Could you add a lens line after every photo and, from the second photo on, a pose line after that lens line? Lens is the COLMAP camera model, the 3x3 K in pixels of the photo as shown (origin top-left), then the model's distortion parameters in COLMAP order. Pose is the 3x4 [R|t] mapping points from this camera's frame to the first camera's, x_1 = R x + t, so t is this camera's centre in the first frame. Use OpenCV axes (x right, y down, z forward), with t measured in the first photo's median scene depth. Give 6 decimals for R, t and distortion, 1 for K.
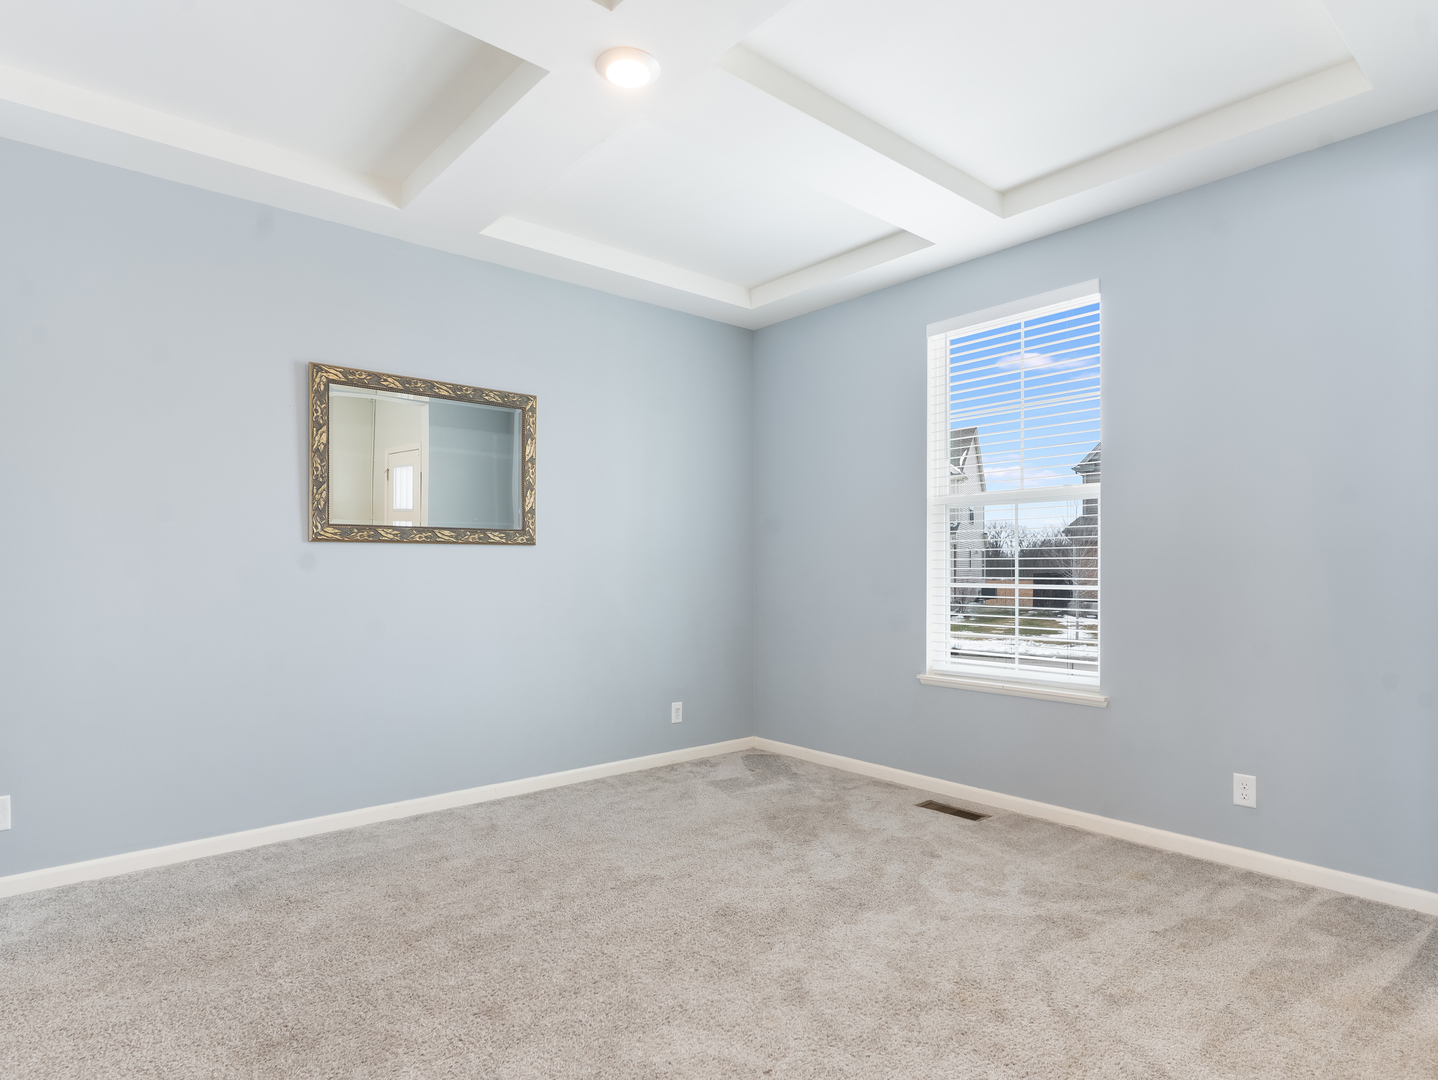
lens RADIAL K [[810.5, 0, 721.7], [0, 810.5, 570.0], [0, 0, 1]] dist [-0.002254, 0.002216]
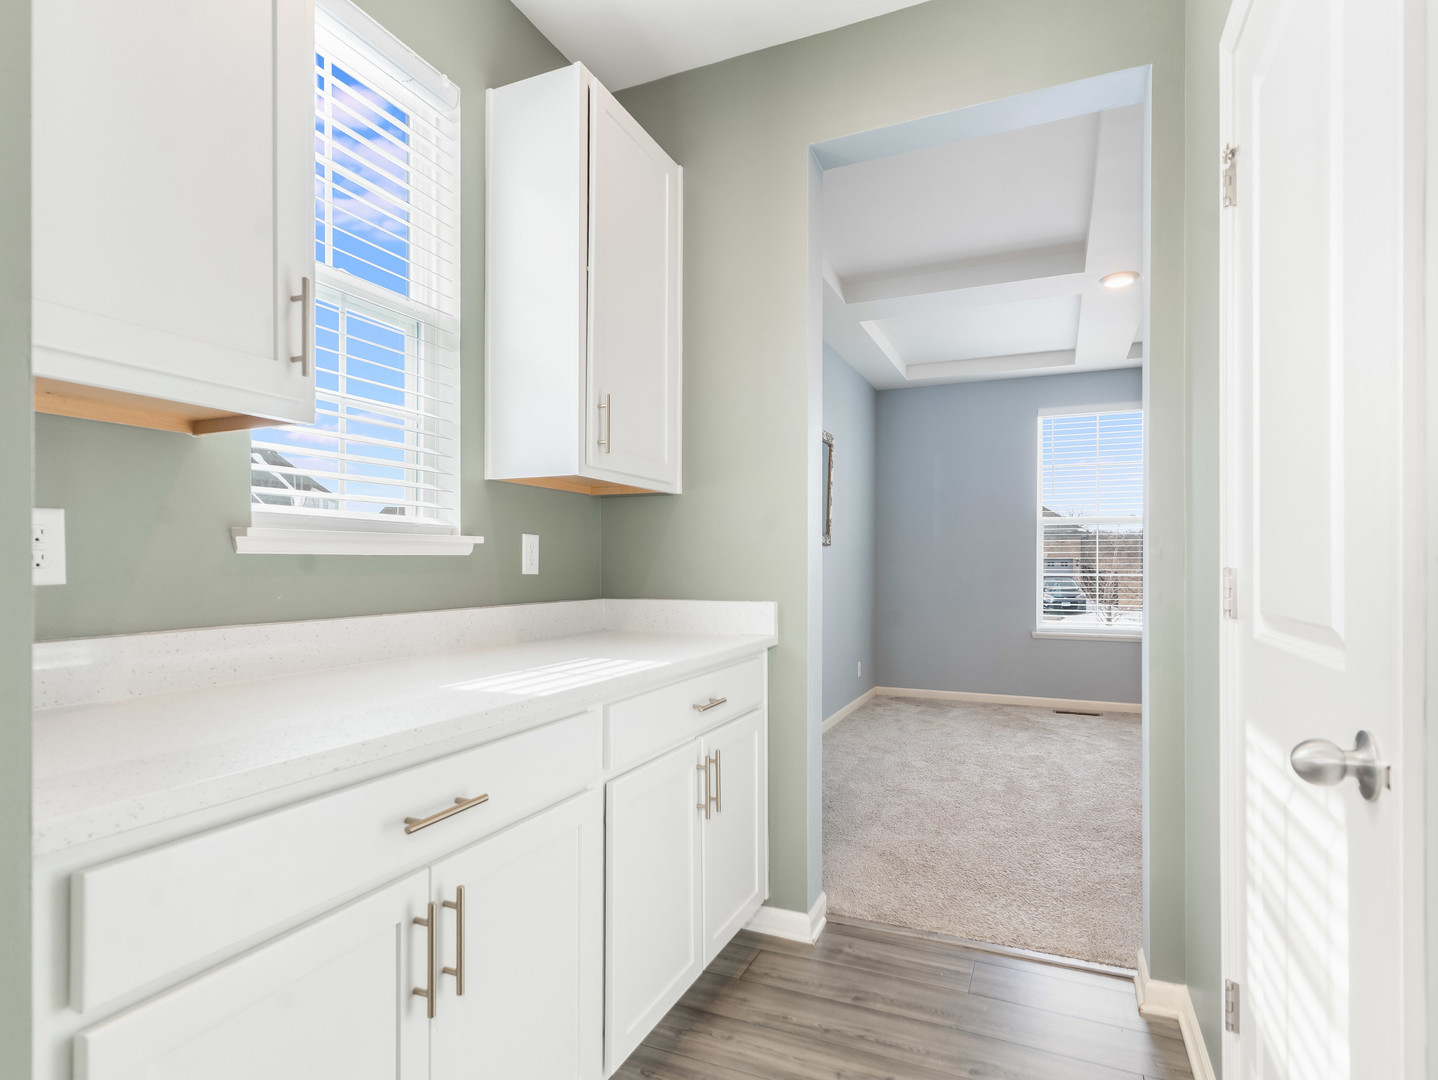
lens RADIAL K [[773.8, 0, 710.4], [0, 773.8, 565.9], [0, 0, 1]] dist [0.002934, -0.000301]
pose [[0.900803, 0.000650, 0.434227, -1.189039], [0.001208, 0.999991, -0.004003, 0.008406], [-0.434226, 0.004131, 0.900794, -0.088943]]
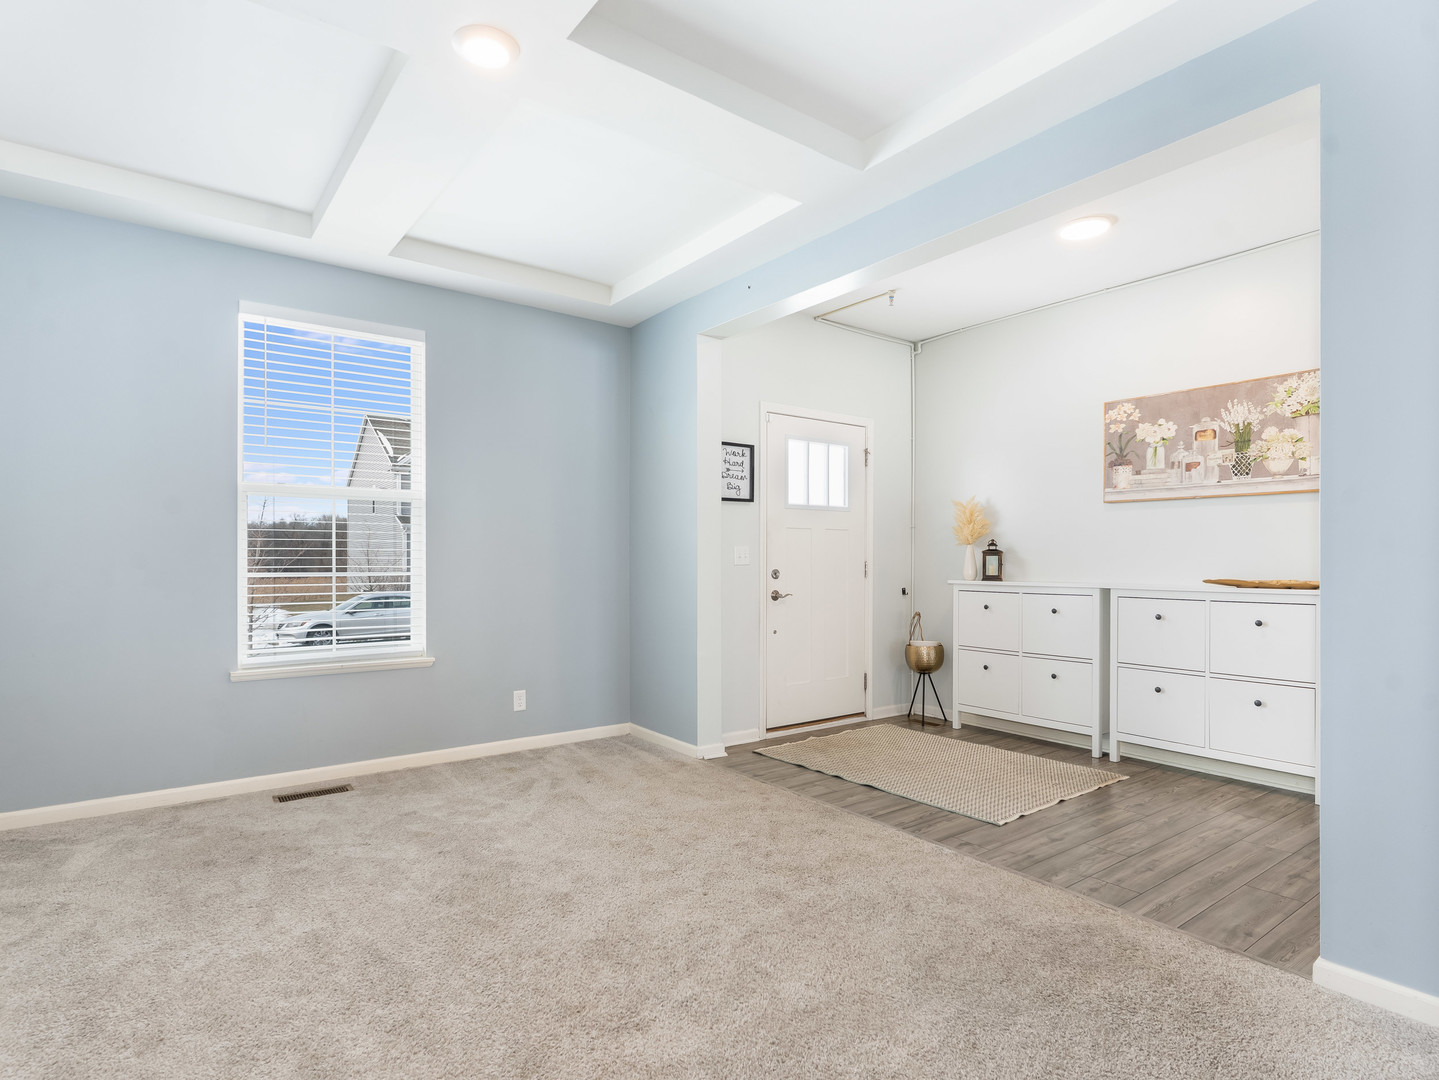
lens RADIAL K [[774.3, 0, 714.8], [0, 774.3, 562.5], [0, 0, 1]] dist [0.002934, -0.000301]
pose [[0.061549, -0.000950, 0.998104, -0.749378], [0.001354, 0.999999, 0.000868, 0.004963], [-0.998103, 0.001298, 0.061550, 0.489115]]
